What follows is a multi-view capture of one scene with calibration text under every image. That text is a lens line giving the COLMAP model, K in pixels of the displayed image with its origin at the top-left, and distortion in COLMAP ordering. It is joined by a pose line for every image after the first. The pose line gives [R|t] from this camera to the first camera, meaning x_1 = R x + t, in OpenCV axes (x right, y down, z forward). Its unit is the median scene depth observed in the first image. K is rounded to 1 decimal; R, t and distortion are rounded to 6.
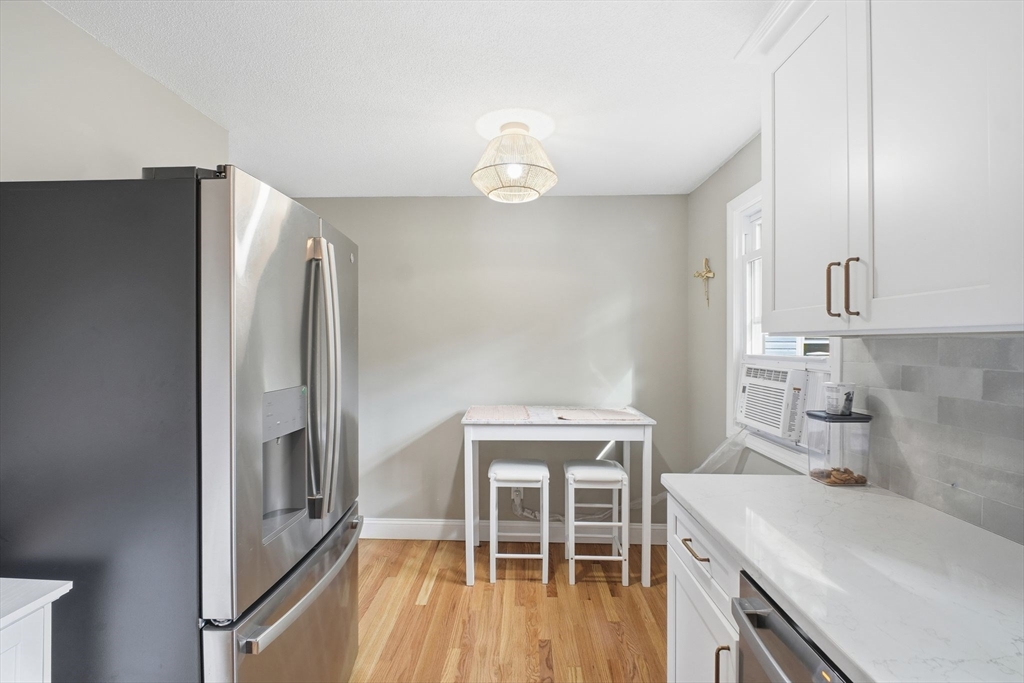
lens RADIAL K [[472.2, 0, 498.5], [0, 472.2, 339.1], [0, 0, 1]] dist [-0.006346, -0.006498]
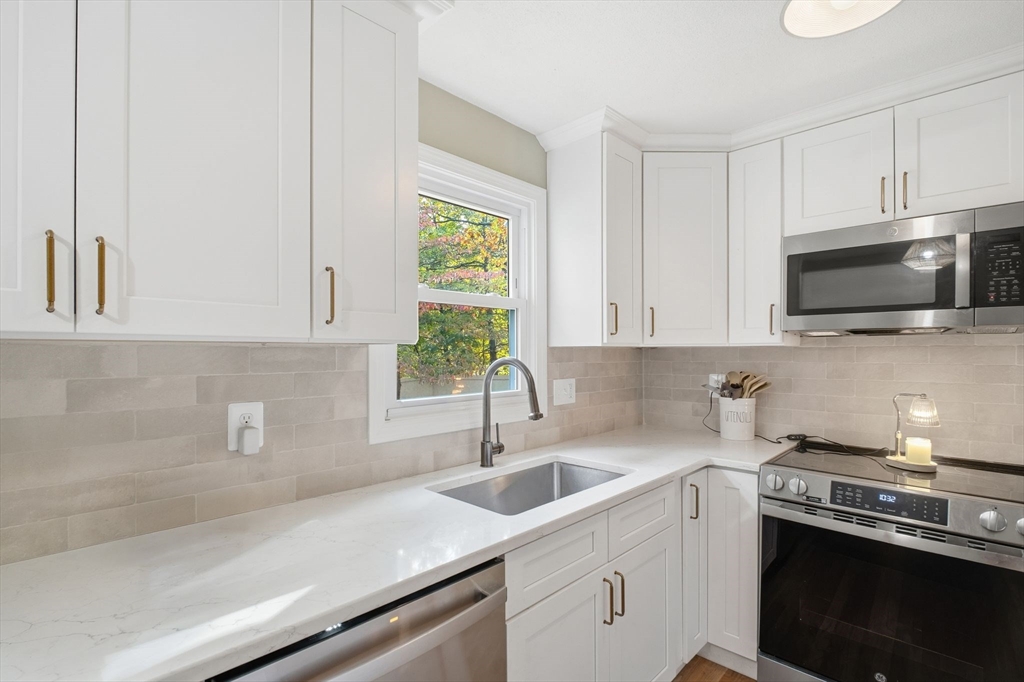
lens RADIAL K [[472.2, 0, 495.7], [0, 472.2, 359.1], [0, 0, 1]] dist [-0.006346, -0.006498]
pose [[-0.729425, -0.015403, 0.683887, -0.112713], [-0.006546, 0.999858, 0.015537, 0.002891], [-0.684030, 0.006857, -0.729422, 0.597896]]
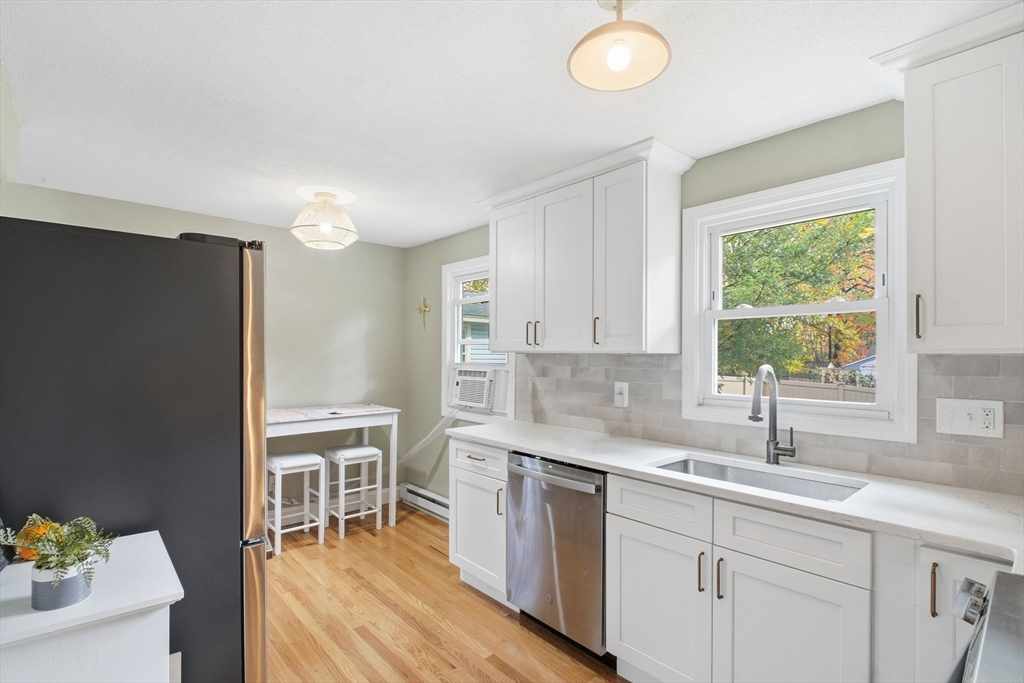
lens RADIAL K [[472.2, 0, 504.0], [0, 472.2, 348.1], [0, 0, 1]] dist [-0.006346, -0.006498]
pose [[0.727652, 0.009911, 0.685875, -0.562823], [-0.007349, 0.999951, -0.006652, -0.008892], [-0.685907, -0.000200, 0.727689, -0.356840]]
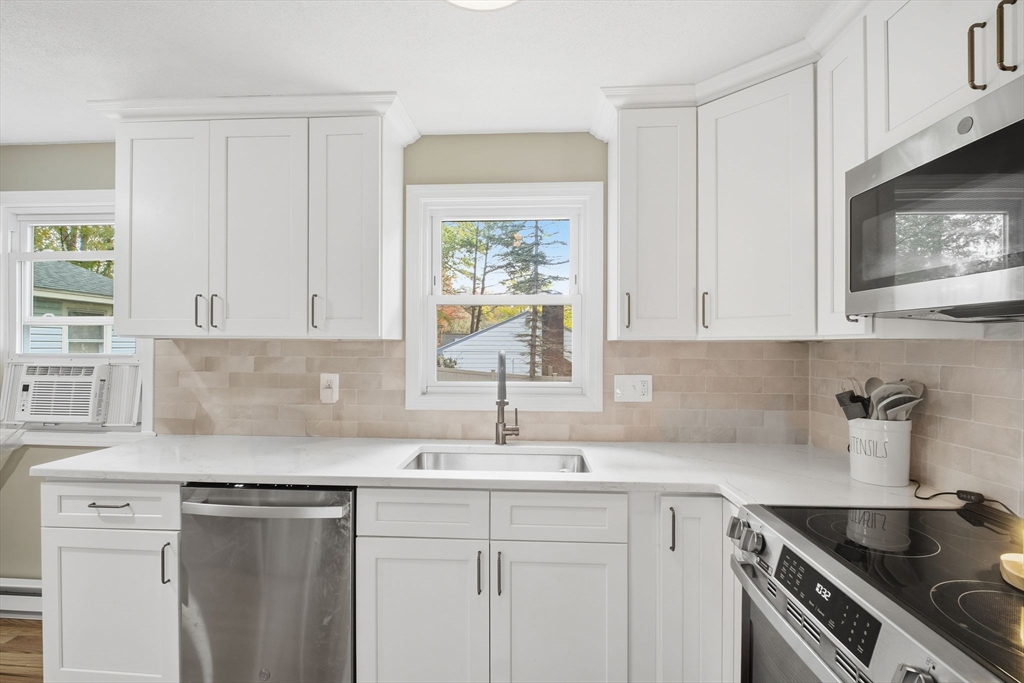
lens RADIAL K [[472.2, 0, 503.6], [0, 472.2, 339.3], [0, 0, 1]] dist [-0.006346, -0.006498]
pose [[0.028347, 0.003637, 0.999592, -0.517153], [-0.009745, 0.999947, -0.003362, -0.006096], [-0.999551, -0.009645, 0.028381, -0.066905]]
